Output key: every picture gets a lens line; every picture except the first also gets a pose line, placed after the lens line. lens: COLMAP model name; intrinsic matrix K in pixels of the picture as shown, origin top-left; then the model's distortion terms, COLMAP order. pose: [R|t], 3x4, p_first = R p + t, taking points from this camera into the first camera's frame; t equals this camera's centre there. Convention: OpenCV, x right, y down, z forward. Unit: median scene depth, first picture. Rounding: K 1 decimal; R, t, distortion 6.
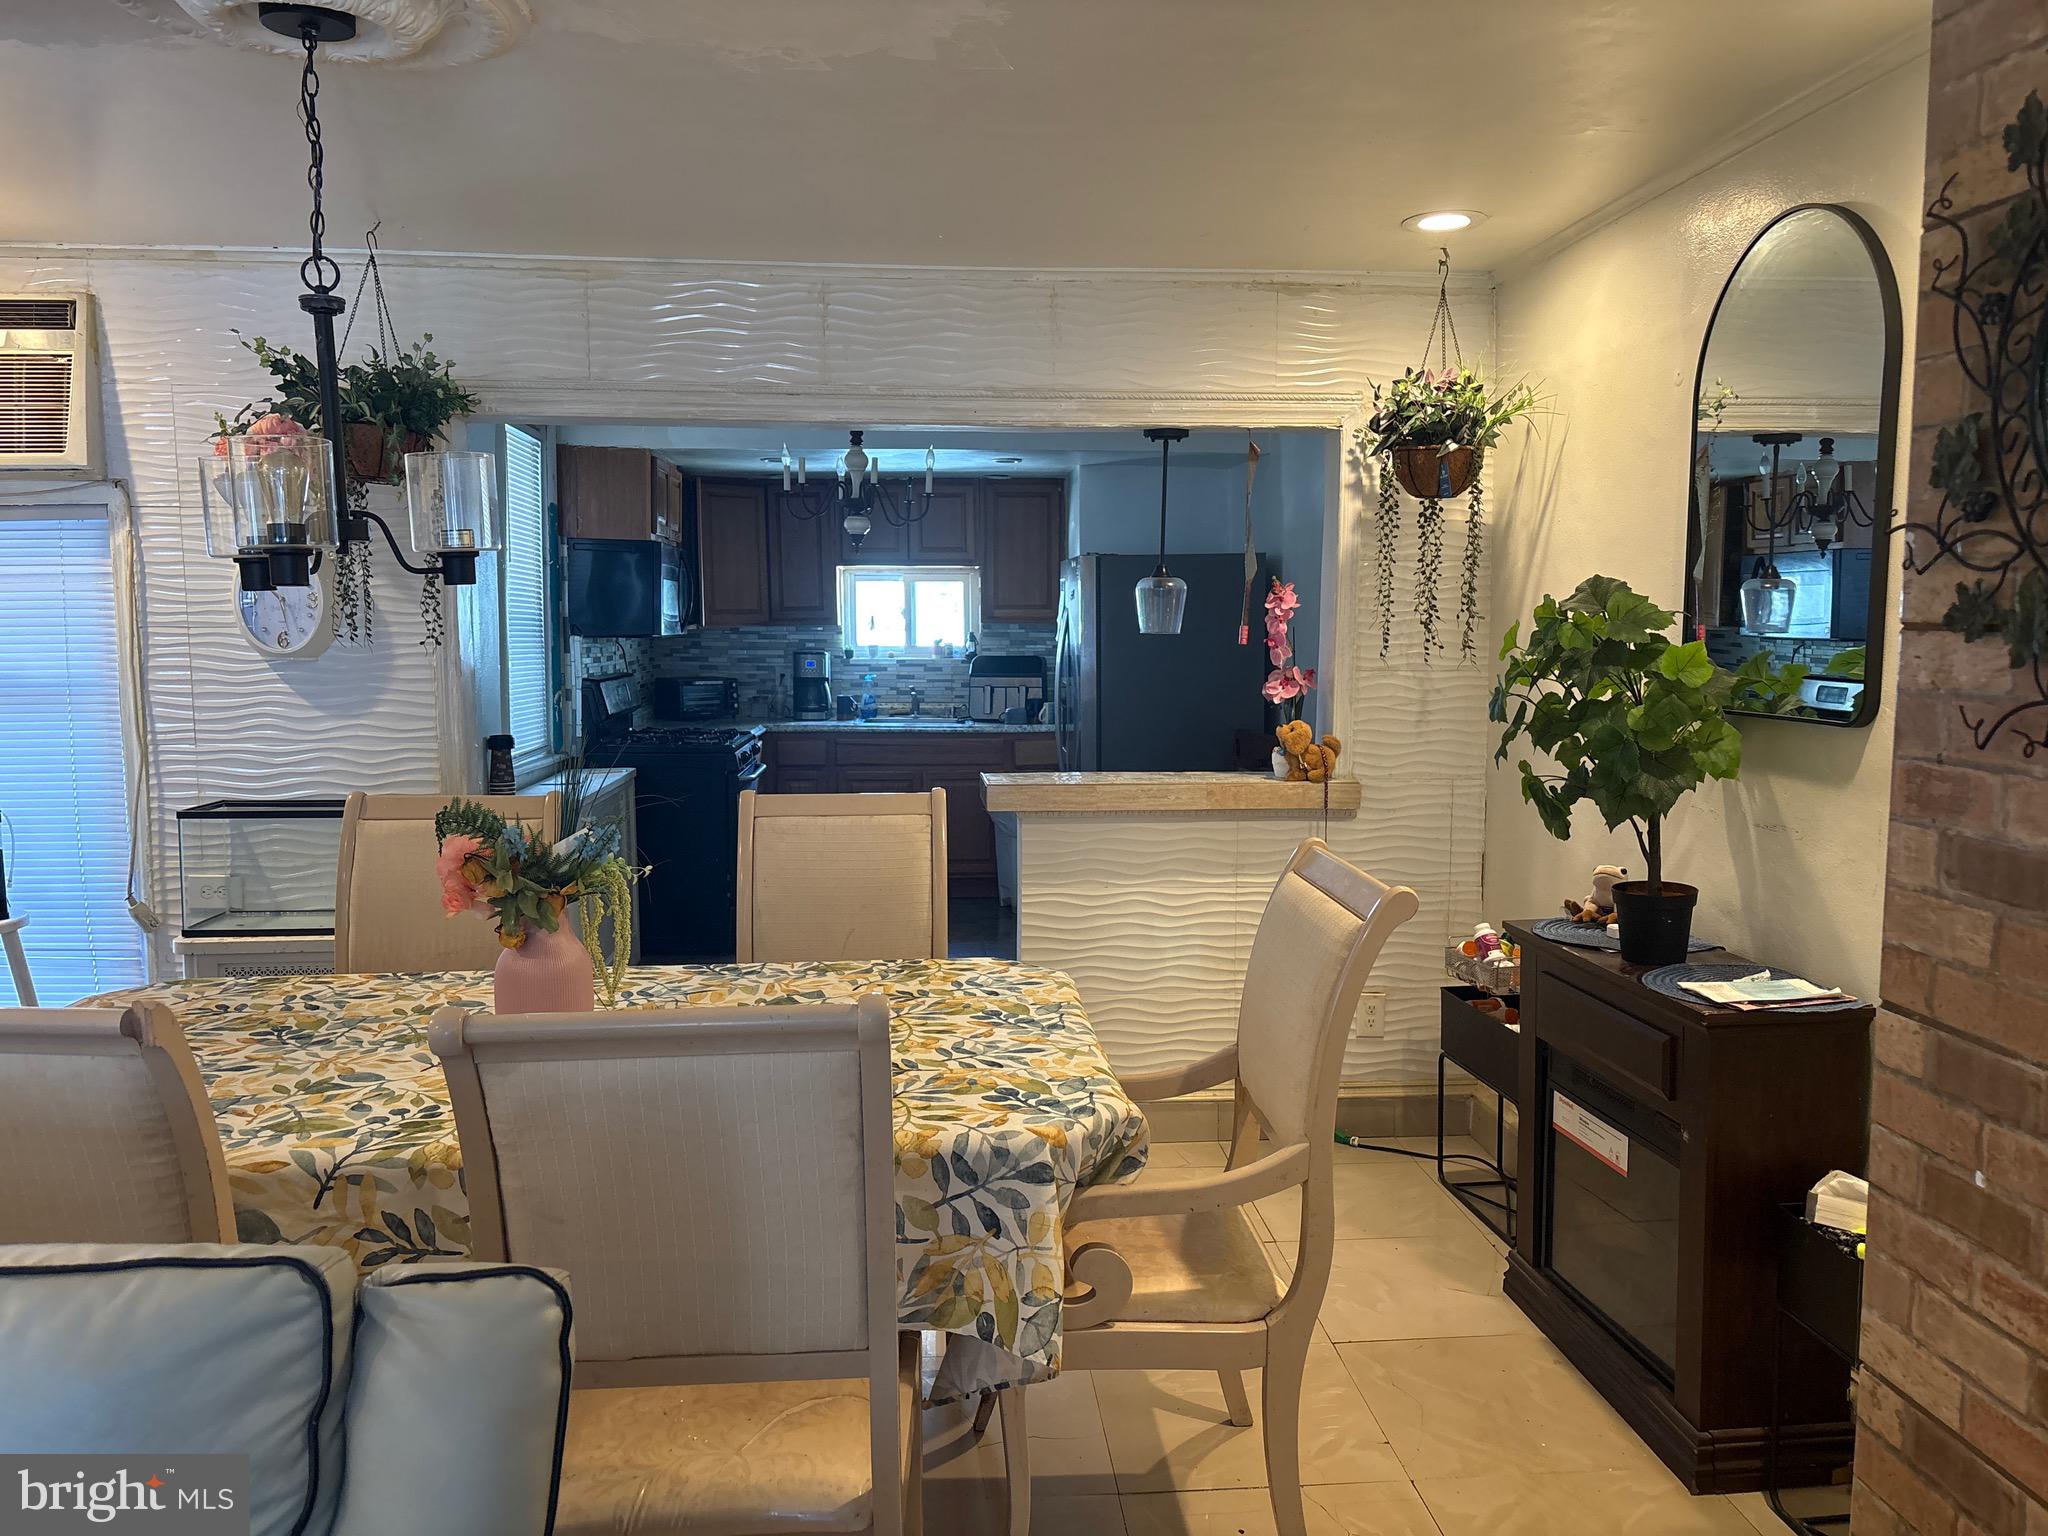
lens RADIAL K [[1541.2, 0, 1036.9], [0, 1541.2, 779.6], [0, 0, 1]] dist [0.048915, -0.058161]
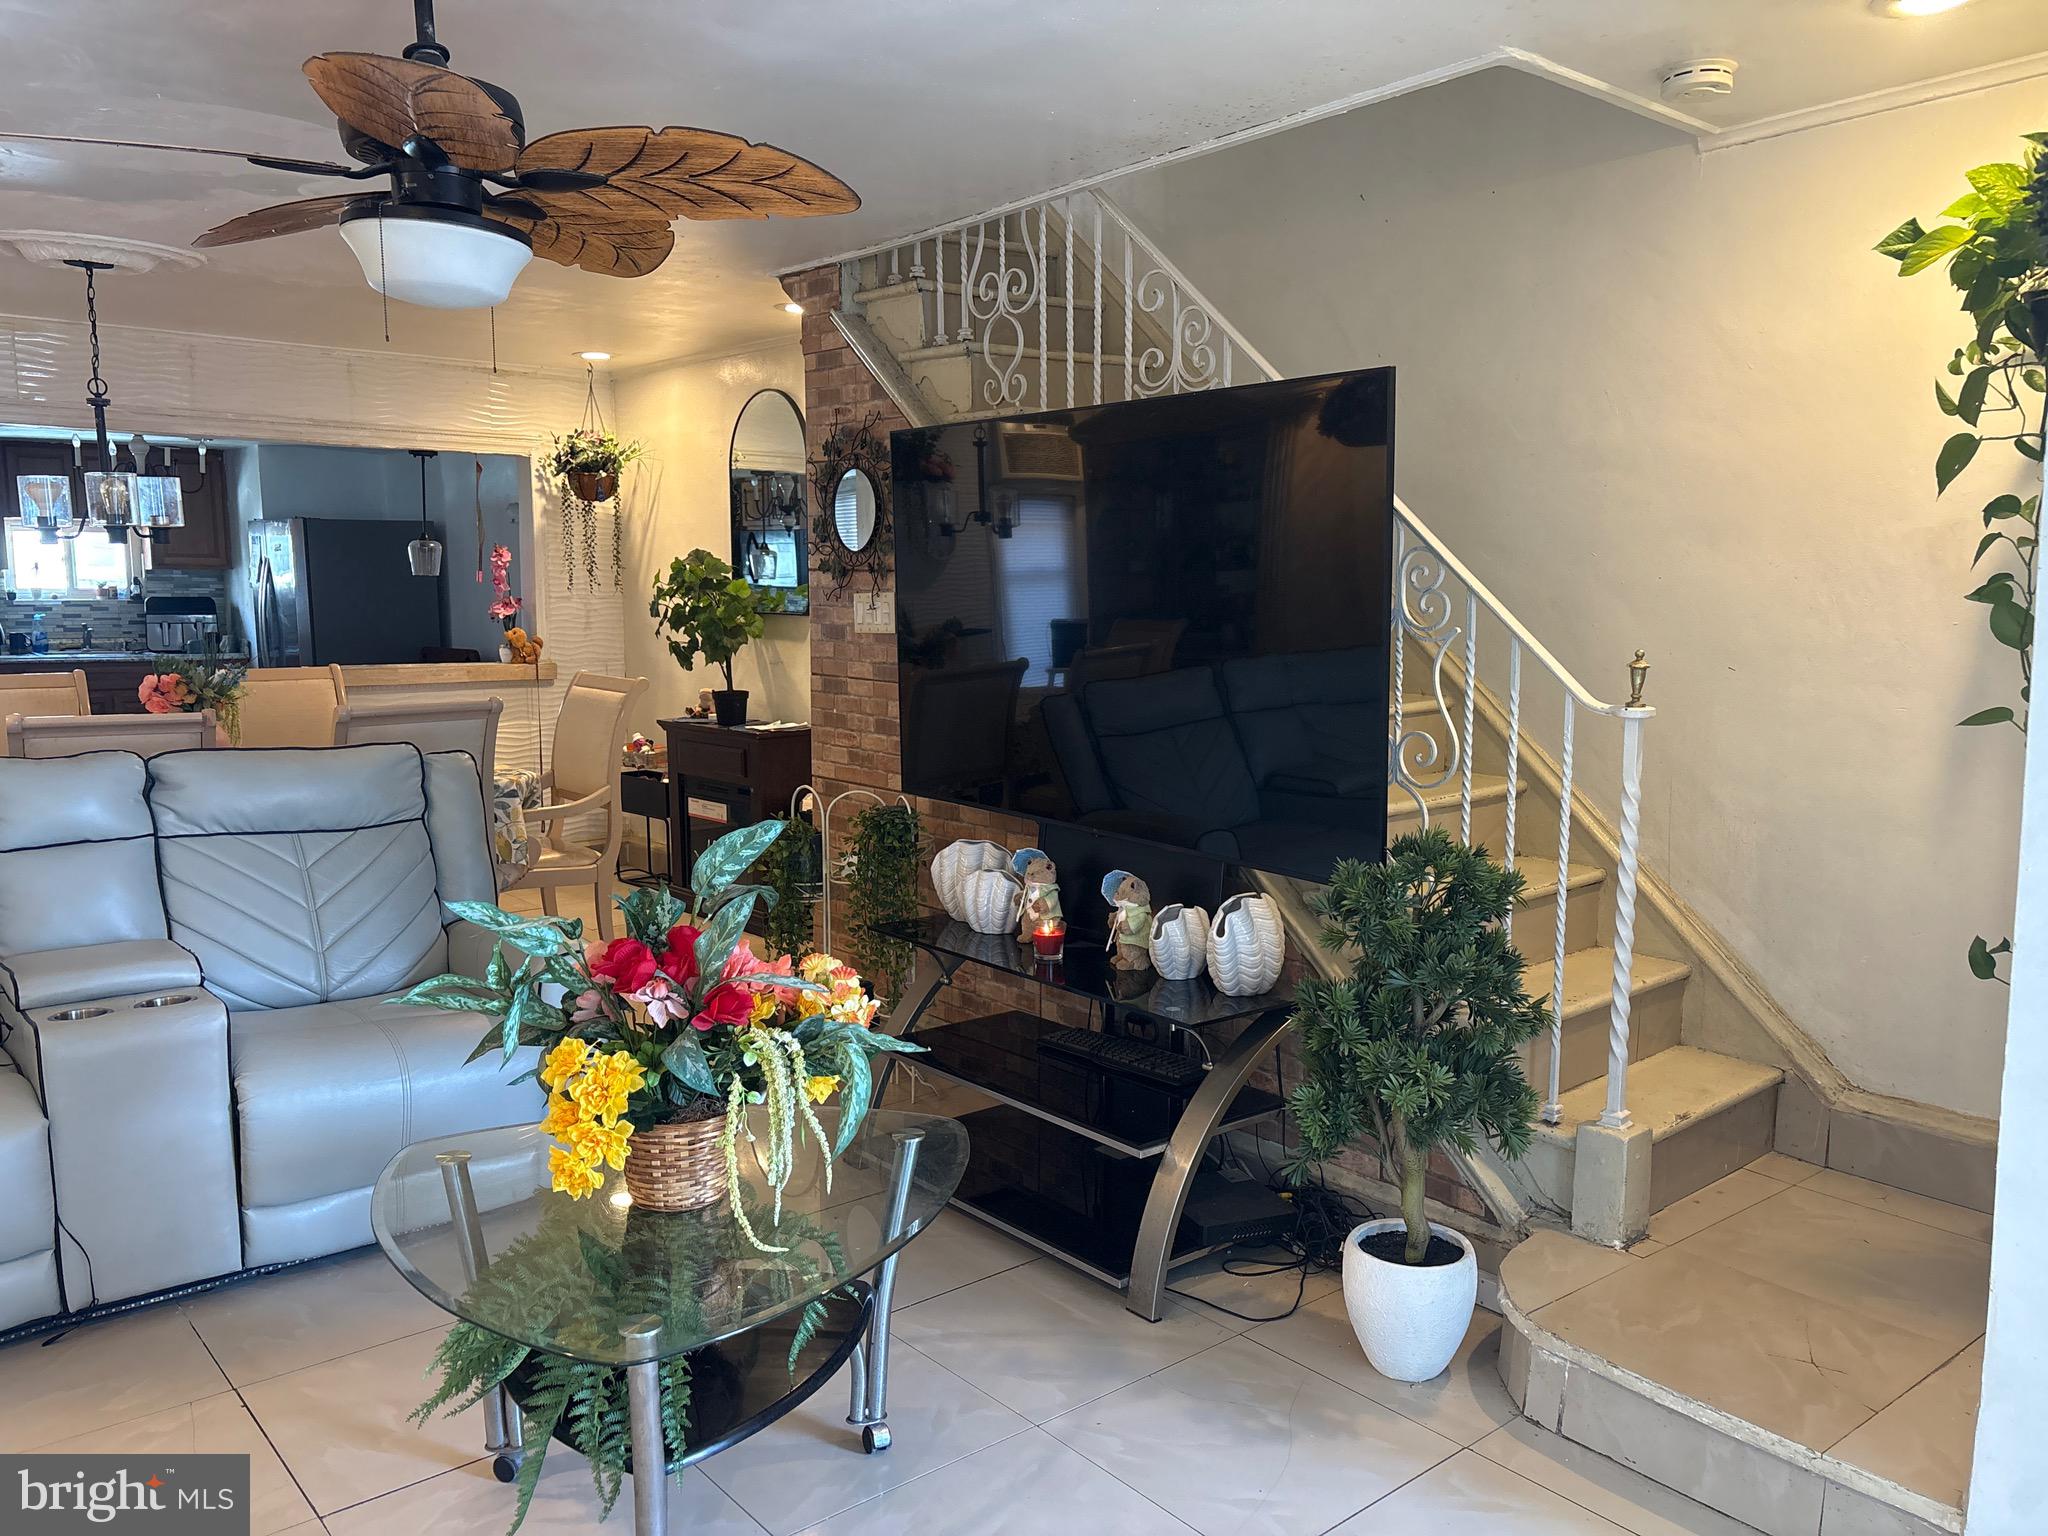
lens RADIAL K [[1541.2, 0, 1036.9], [0, 1541.2, 779.6], [0, 0, 1]] dist [0.048915, -0.058161]
pose [[0.813109, -0.068775, 0.578034, -0.375134], [0.052670, 0.997615, 0.044606, 0.085475], [-0.579723, -0.005824, 0.814793, -0.746289]]
